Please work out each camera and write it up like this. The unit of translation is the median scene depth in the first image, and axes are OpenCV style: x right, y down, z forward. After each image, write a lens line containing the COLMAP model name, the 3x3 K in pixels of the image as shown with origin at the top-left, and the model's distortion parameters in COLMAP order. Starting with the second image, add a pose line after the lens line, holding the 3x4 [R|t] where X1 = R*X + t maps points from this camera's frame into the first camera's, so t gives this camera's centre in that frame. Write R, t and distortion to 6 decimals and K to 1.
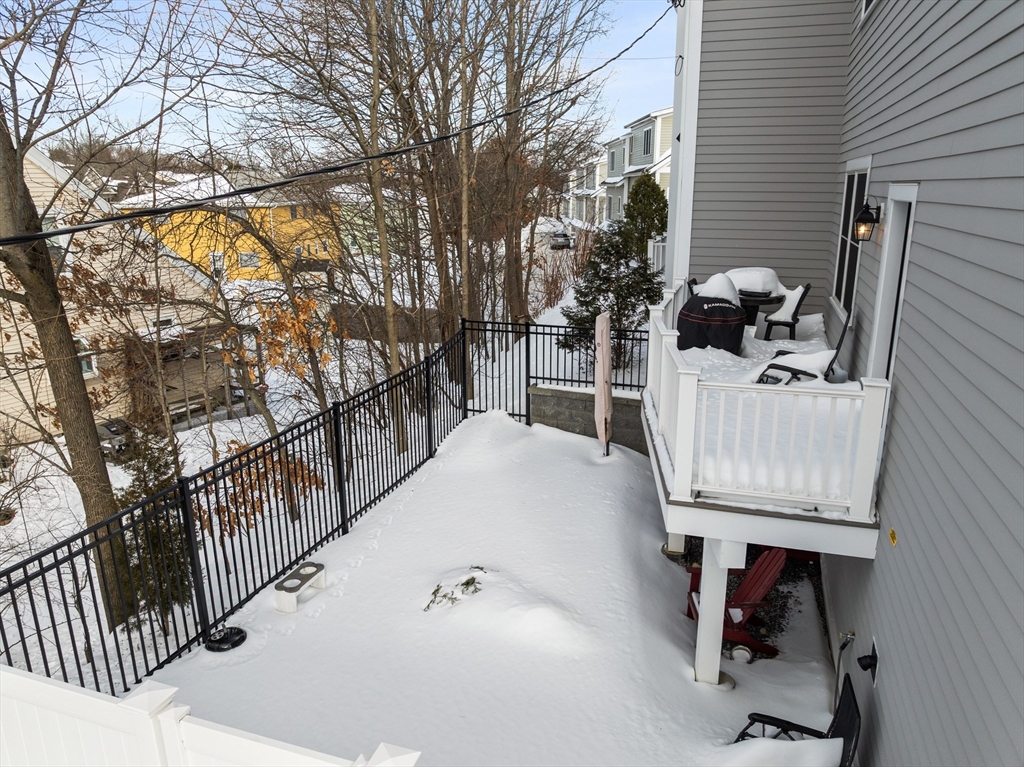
lens RADIAL K [[718.0, 0, 506.1], [0, 718.0, 382.2], [0, 0, 1]] dist [-0.029031, 0.005364]
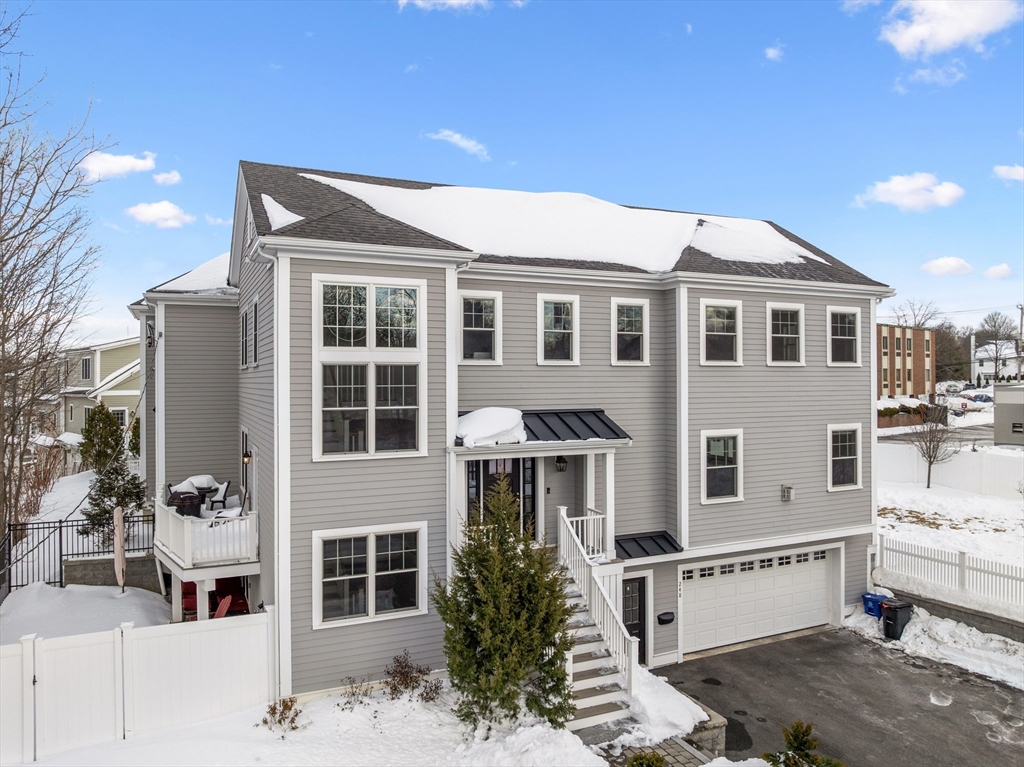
lens RADIAL K [[718.0, 0, 506.1], [0, 718.0, 382.2], [0, 0, 1]] dist [-0.029031, 0.005364]
pose [[0.726410, 0.000276, 0.687262, -0.360372], [0.182170, 0.964153, -0.192934, 0.114051], [-0.662679, 0.265347, 0.700320, -0.913004]]
